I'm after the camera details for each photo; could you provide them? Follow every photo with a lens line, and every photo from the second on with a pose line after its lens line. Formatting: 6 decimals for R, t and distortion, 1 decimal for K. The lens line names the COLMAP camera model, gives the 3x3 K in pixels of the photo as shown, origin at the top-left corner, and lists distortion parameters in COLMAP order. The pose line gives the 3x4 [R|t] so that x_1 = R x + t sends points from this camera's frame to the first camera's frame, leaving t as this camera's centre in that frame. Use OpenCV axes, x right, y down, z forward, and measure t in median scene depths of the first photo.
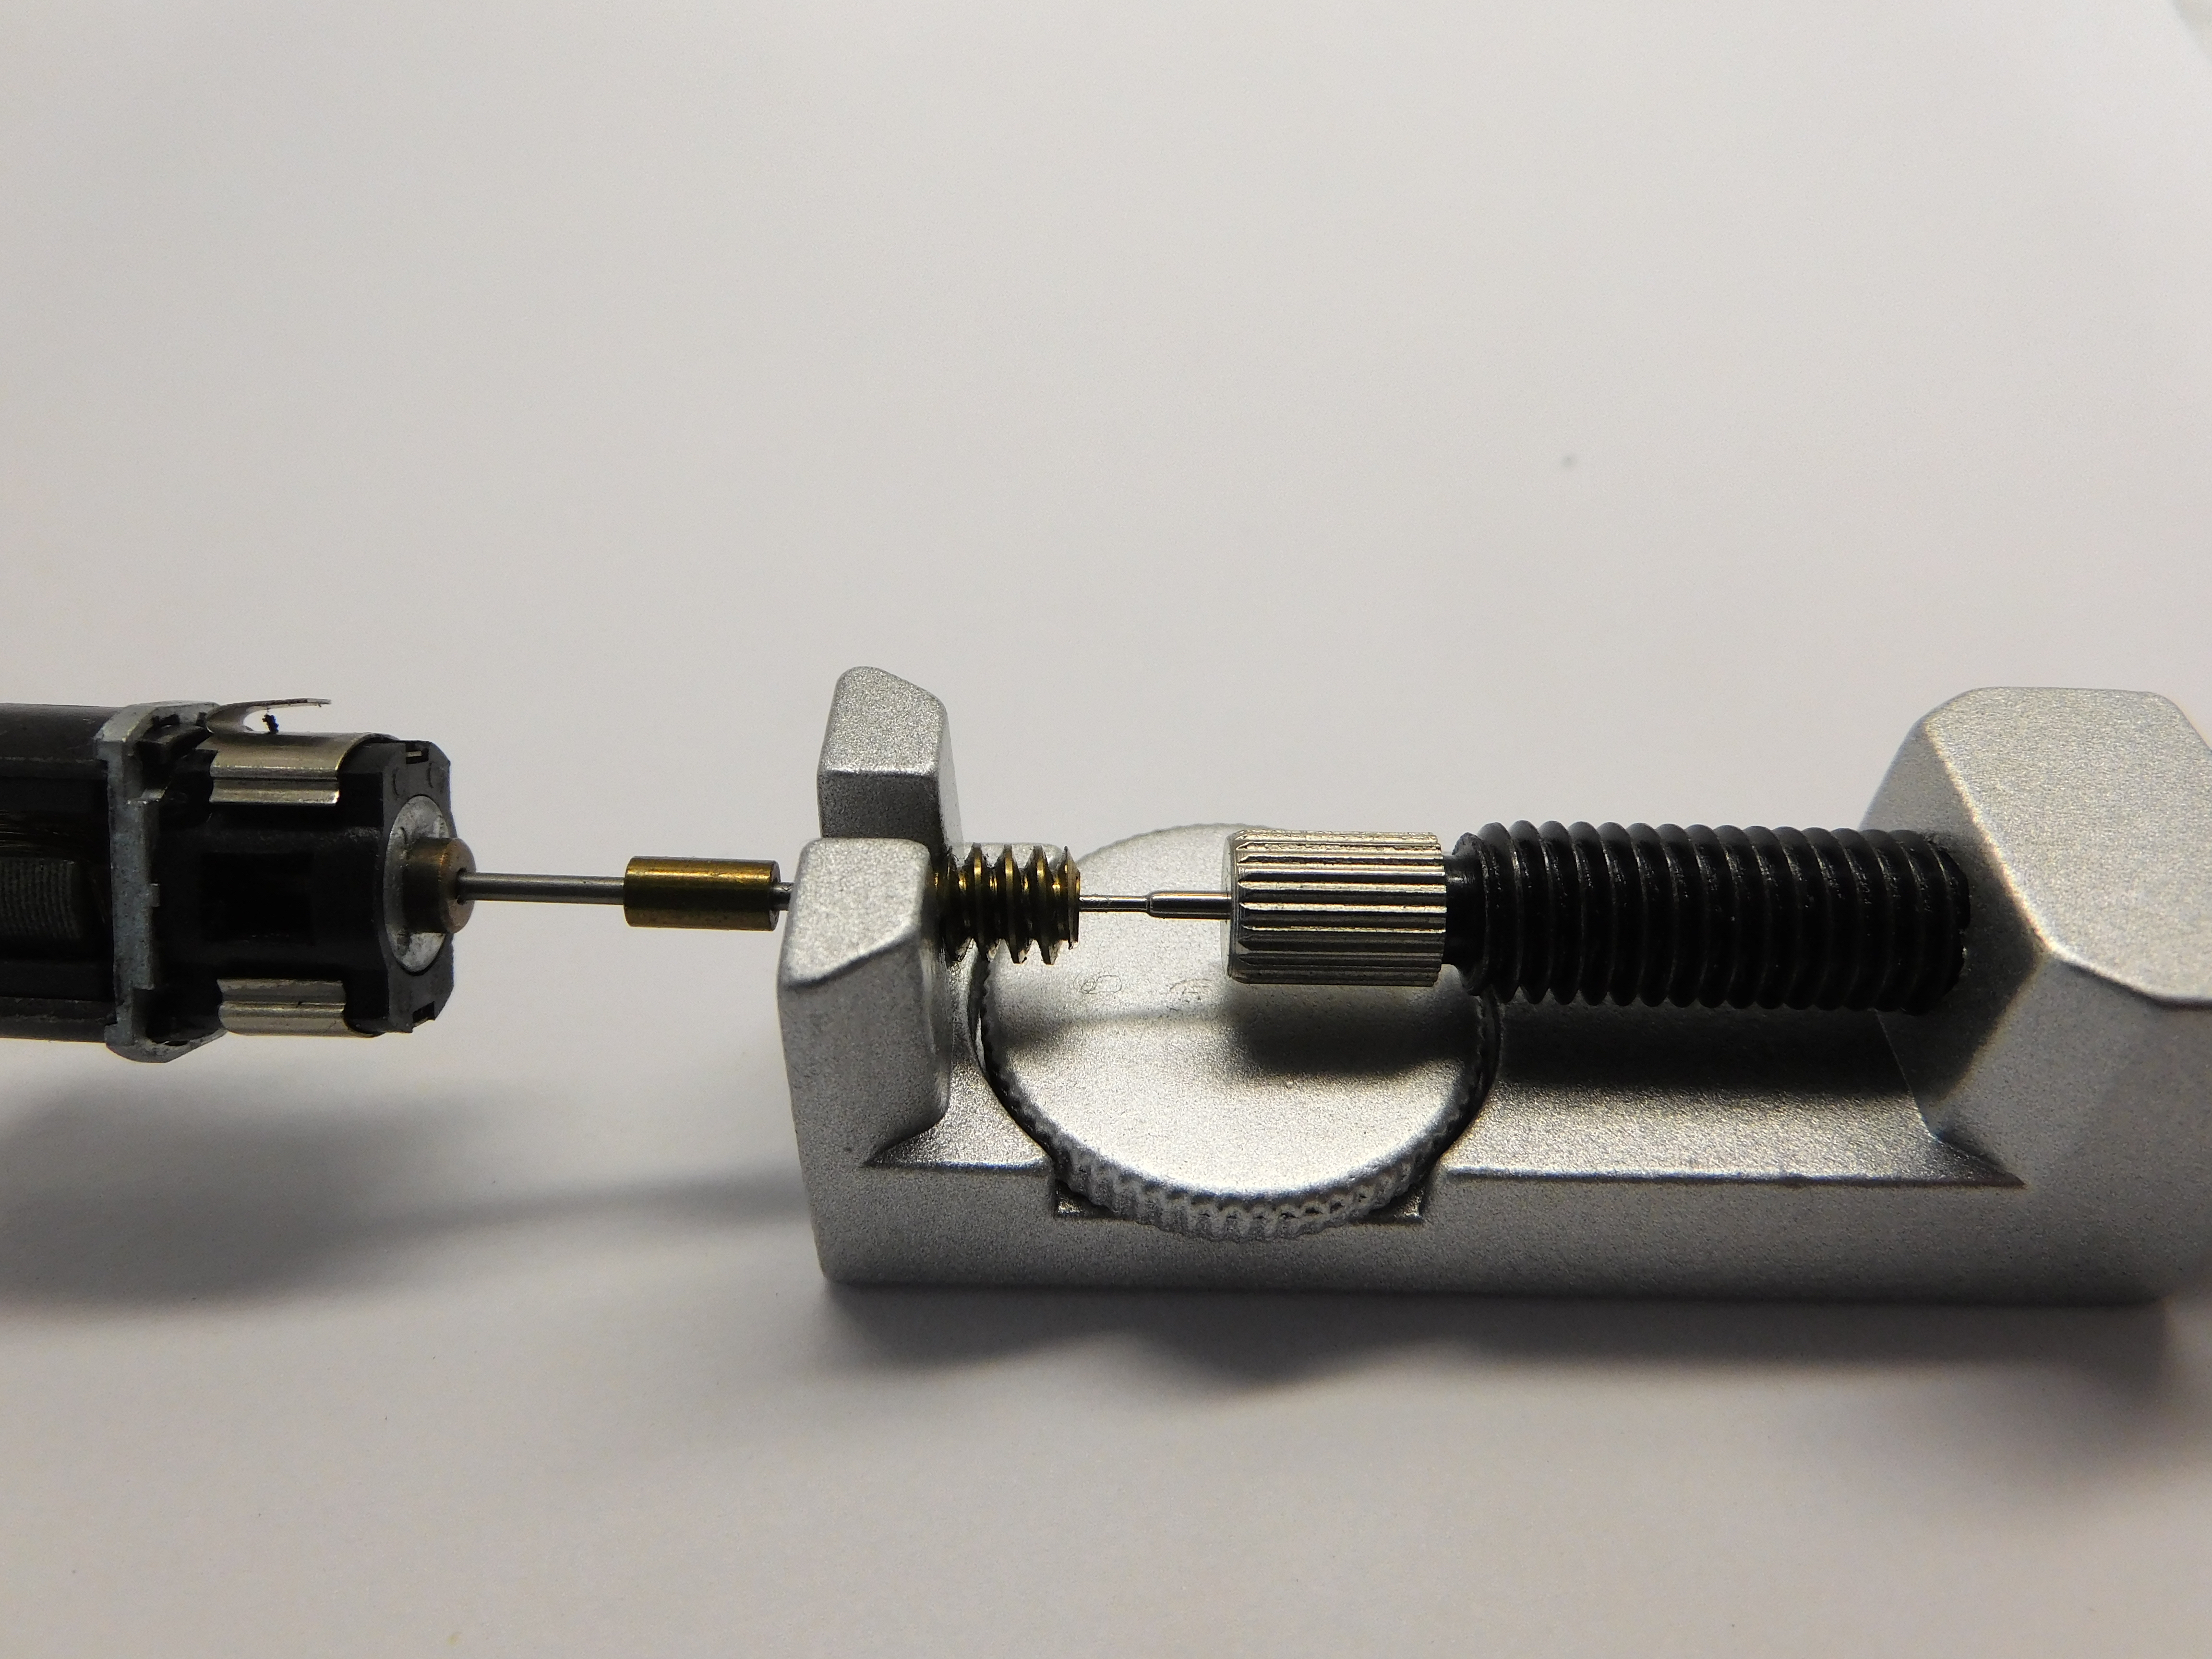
lens RADIAL K [[1709.6, 0, 1106.0], [0, 1709.6, 829.5], [0, 0, 1]] dist [-0.019191, 0.007480]
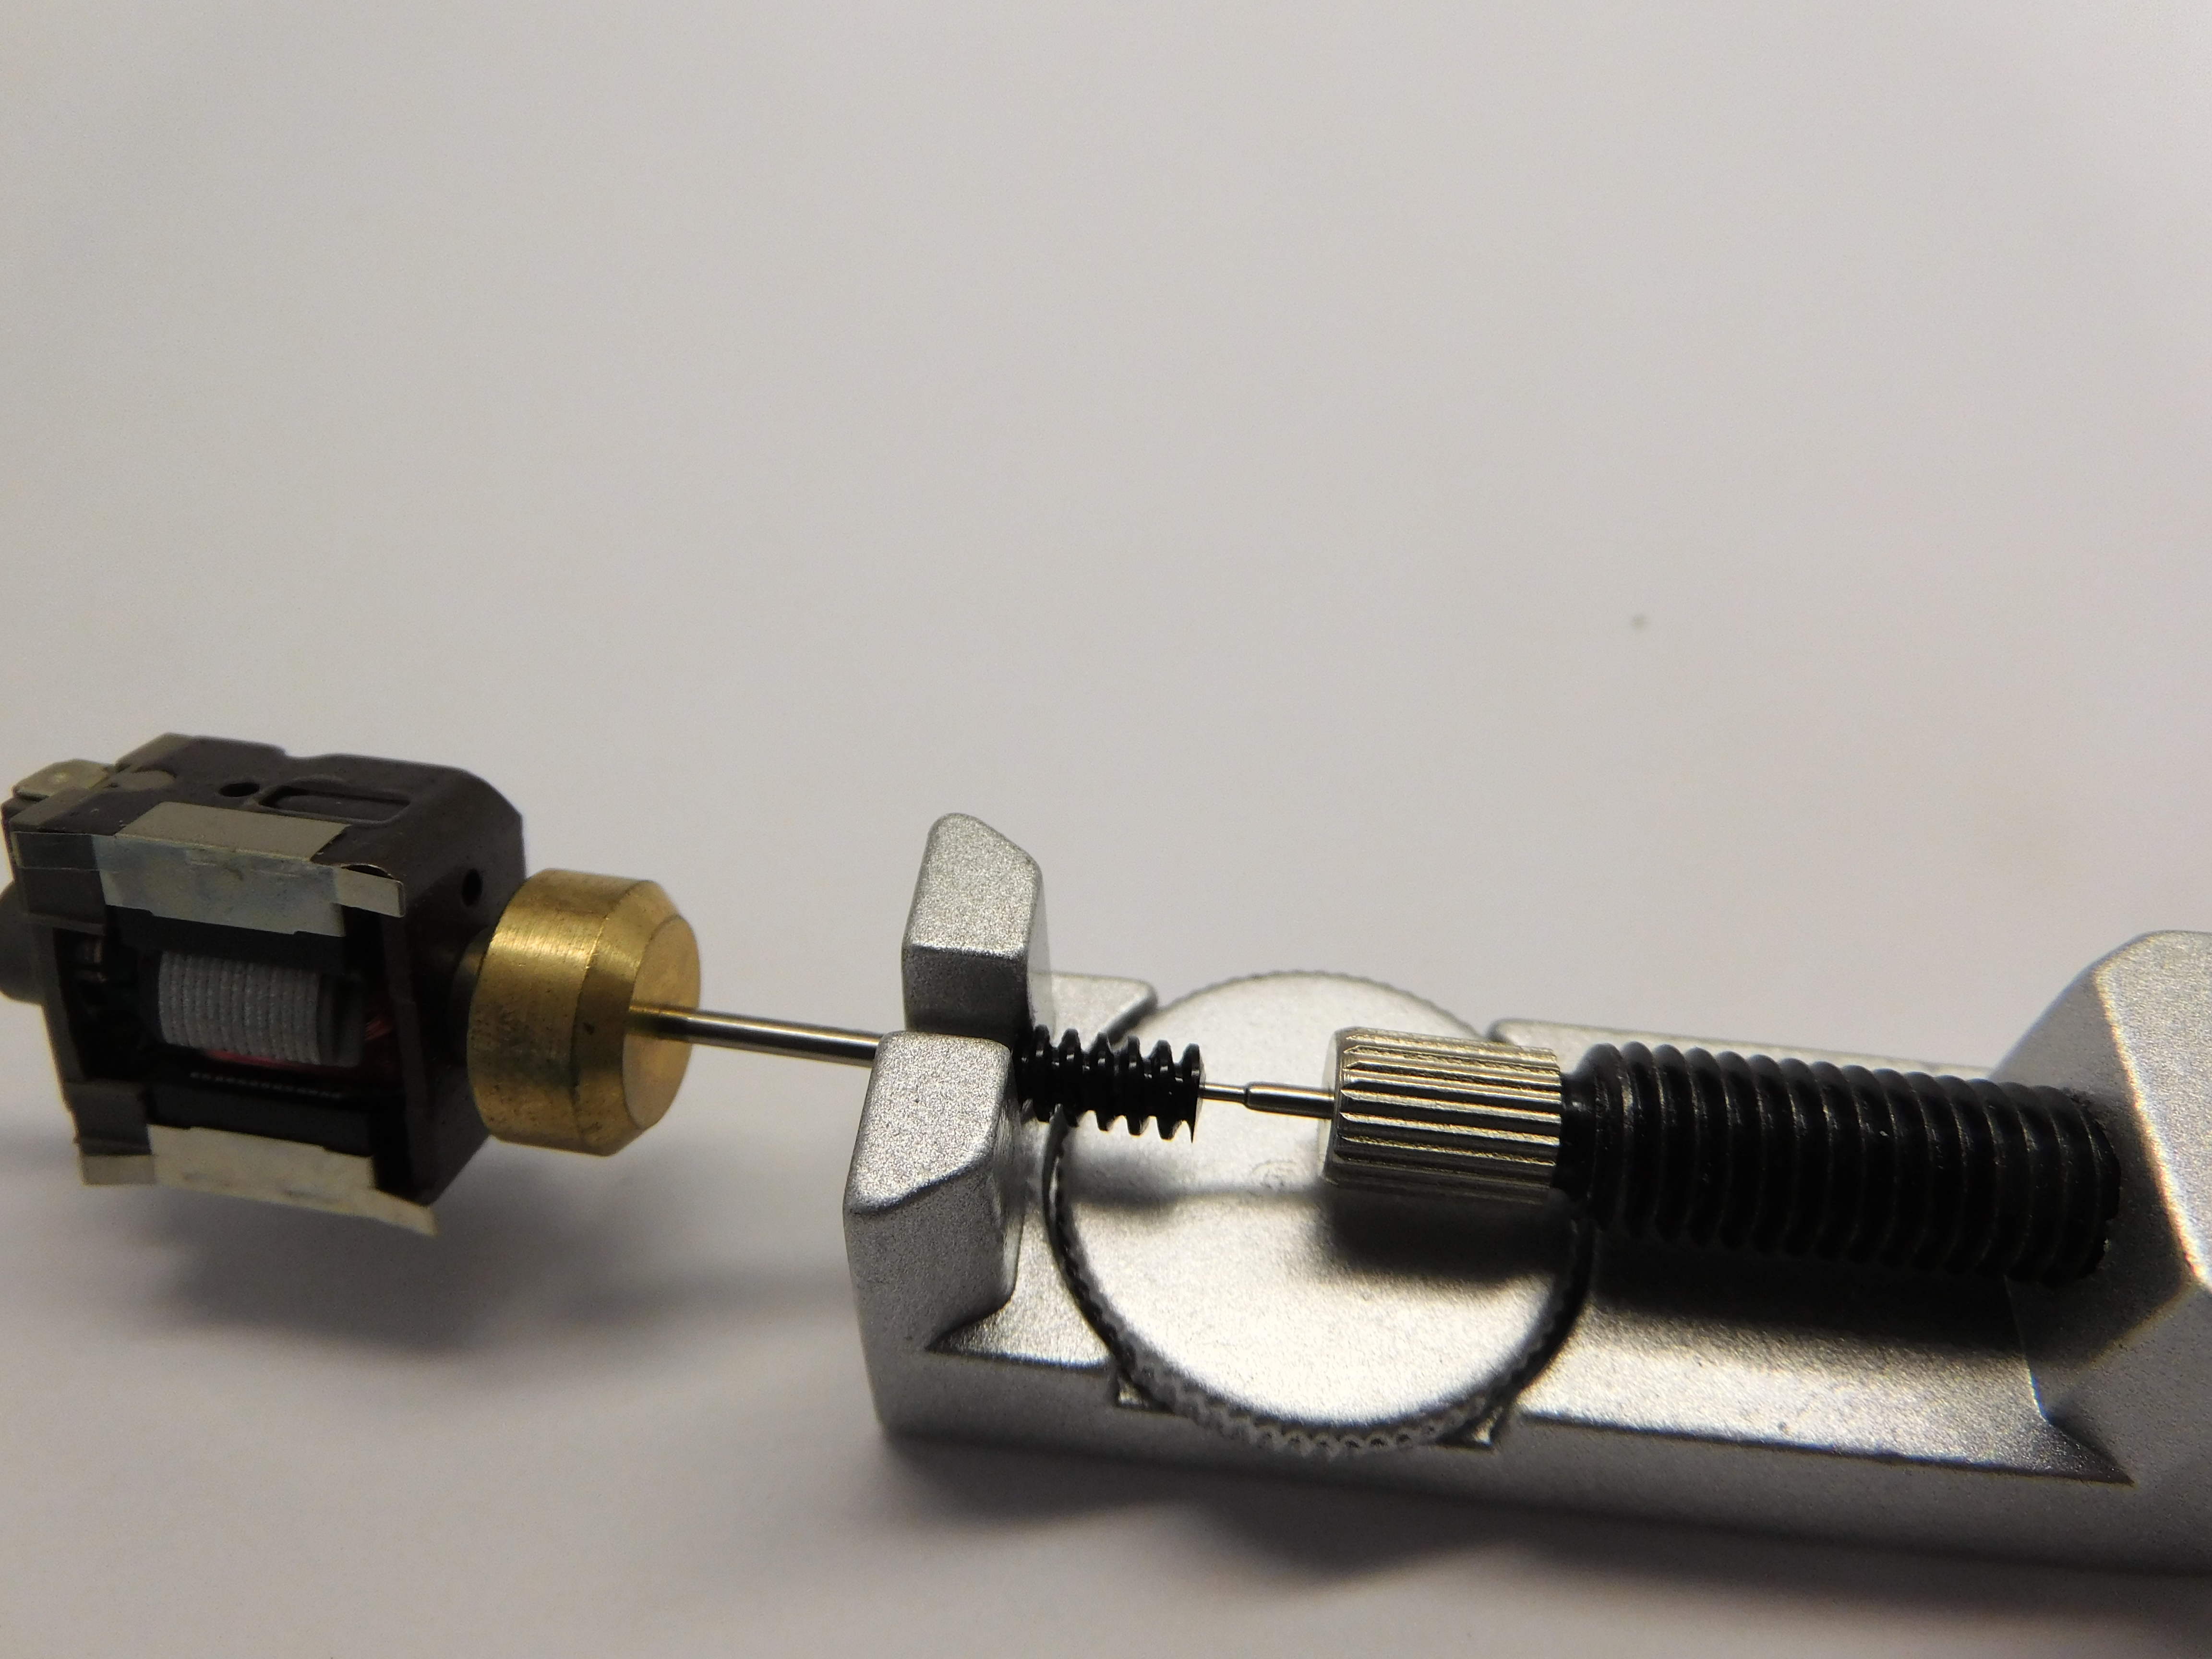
lens RADIAL K [[1709.6, 0, 1106.0], [0, 1709.6, 829.5], [0, 0, 1]] dist [-0.019191, 0.007480]
pose [[0.994915, 0.081322, -0.059419, -0.003687], [-0.074481, 0.991198, 0.109453, -0.211389], [0.067797, -0.104471, 0.992214, 0.062945]]
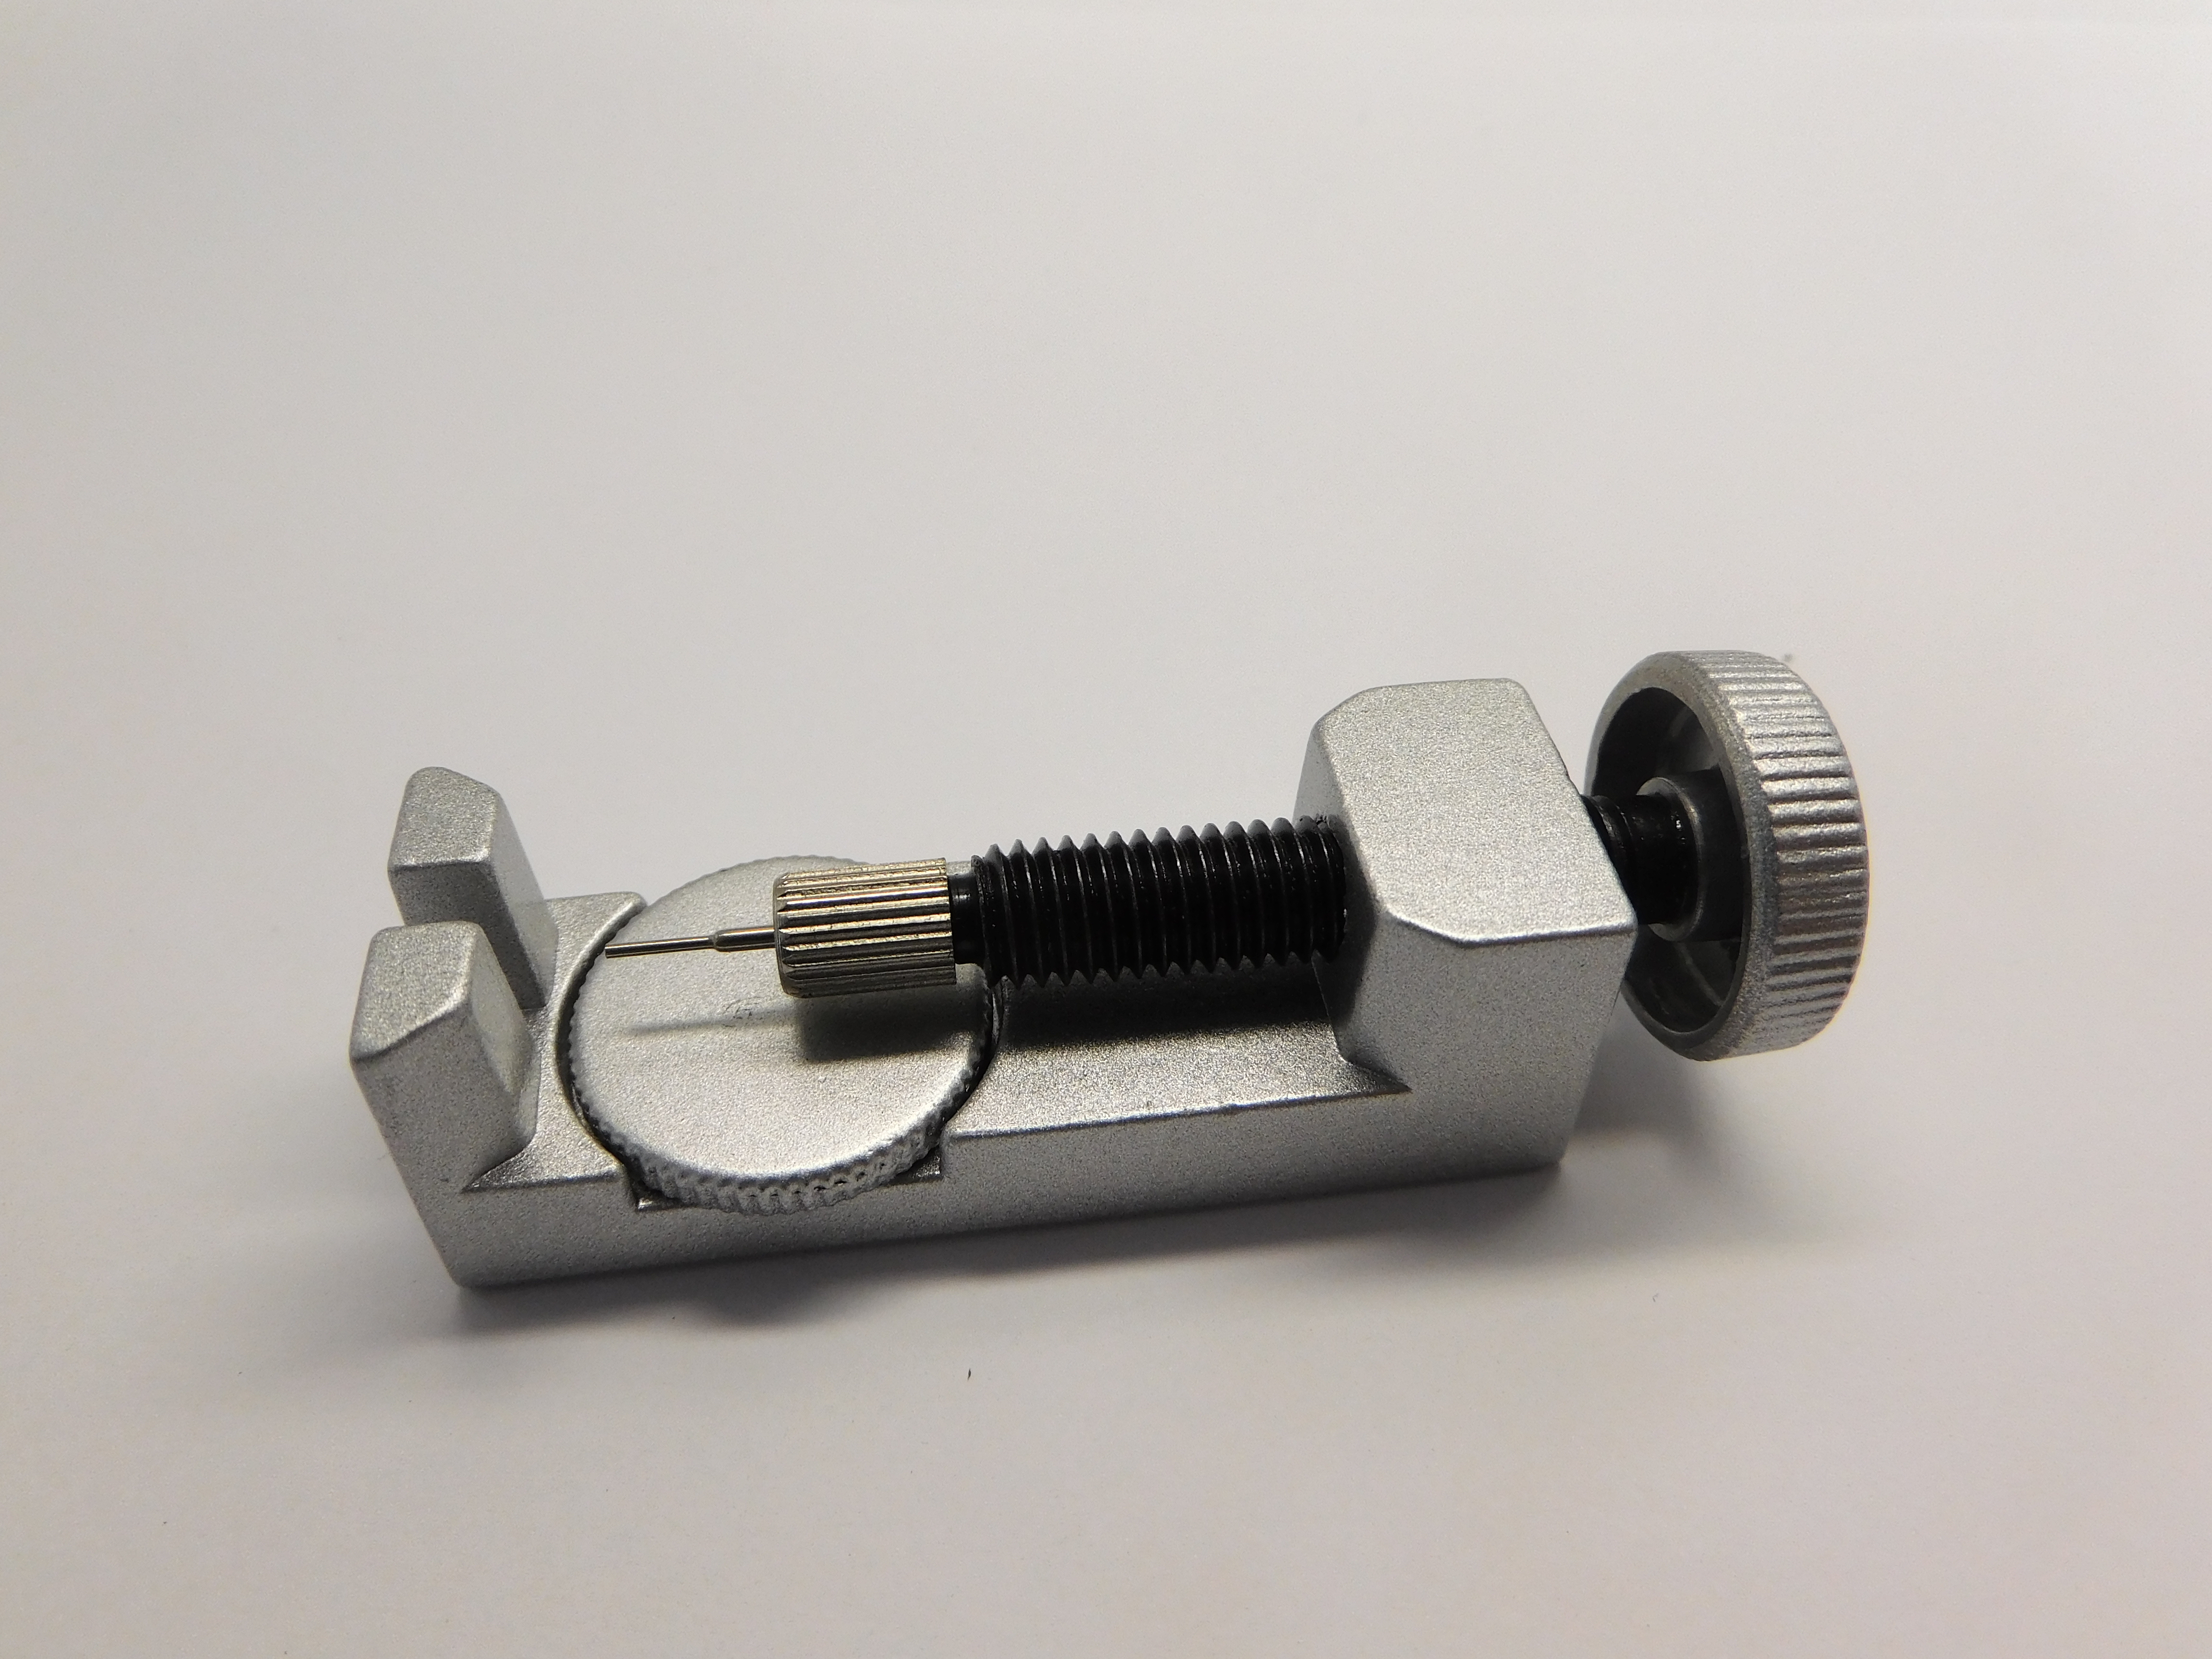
lens RADIAL K [[1709.6, 0, 1106.0], [0, 1709.6, 829.5], [0, 0, 1]] dist [-0.019191, 0.007480]
pose [[0.989678, -0.106721, 0.095641, 0.214399], [0.102793, 0.993680, 0.045105, -0.062283], [-0.099850, -0.034808, 0.994393, -0.223879]]
